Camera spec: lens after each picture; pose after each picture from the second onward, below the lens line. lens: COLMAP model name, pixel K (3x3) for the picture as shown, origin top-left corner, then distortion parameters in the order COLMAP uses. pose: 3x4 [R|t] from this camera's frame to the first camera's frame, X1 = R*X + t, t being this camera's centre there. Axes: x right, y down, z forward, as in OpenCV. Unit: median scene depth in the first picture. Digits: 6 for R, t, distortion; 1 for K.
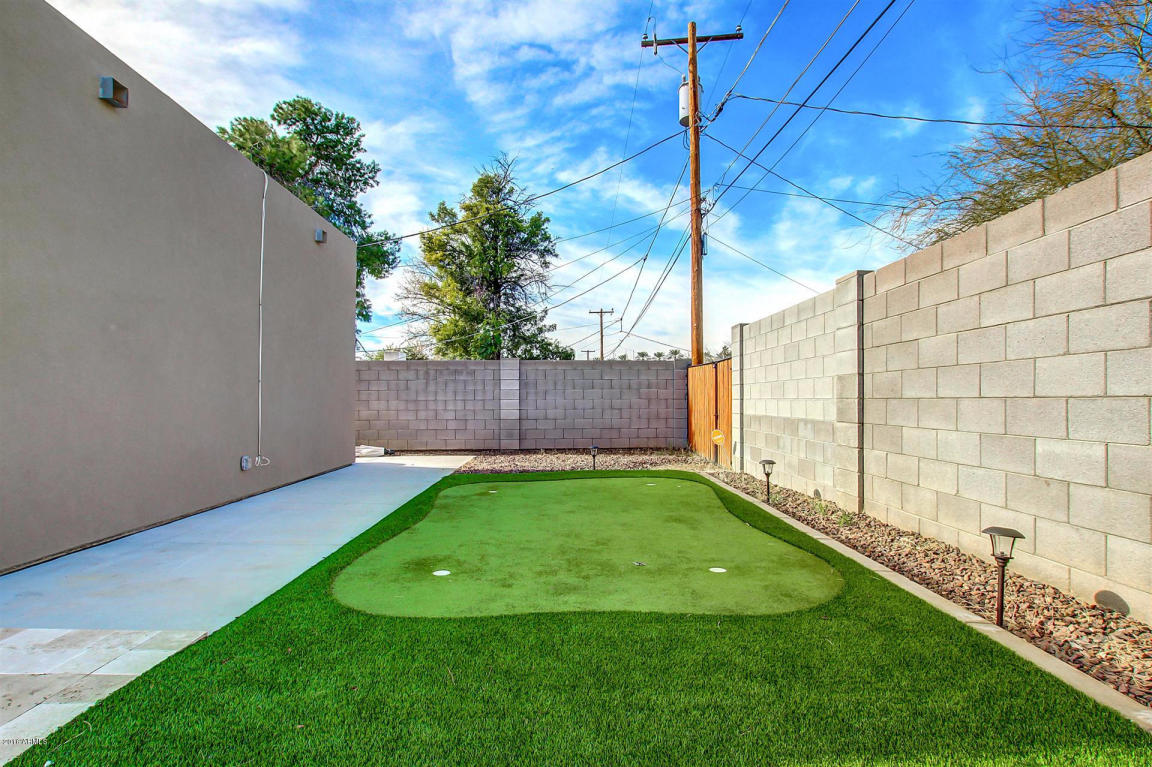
lens RADIAL K [[550.1, 0, 576.8], [0, 550.1, 393.4], [0, 0, 1]] dist [-0.033685, 0.006070]
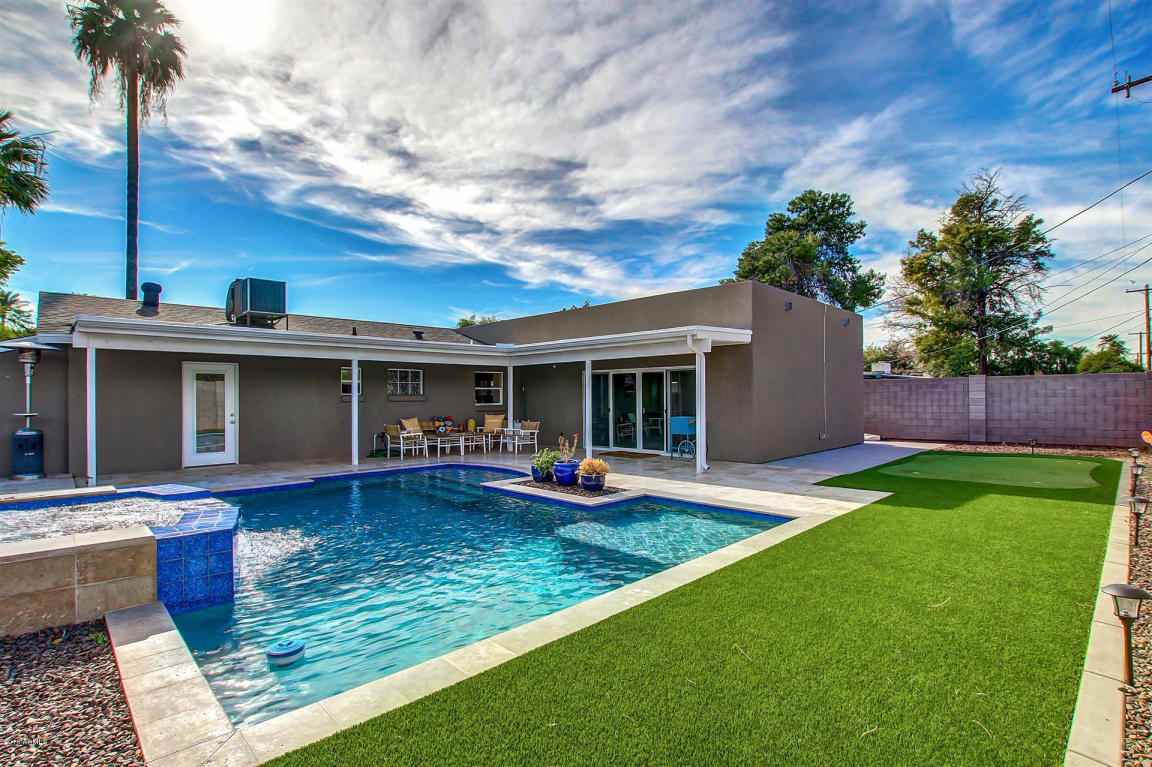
lens RADIAL K [[550.1, 0, 576.8], [0, 550.1, 393.4], [0, 0, 1]] dist [-0.033685, 0.006070]
pose [[0.684598, -0.007754, -0.728880, 0.108436], [0.013234, 0.999911, 0.001793, -0.020848], [0.728801, -0.010874, 0.684640, -0.396225]]
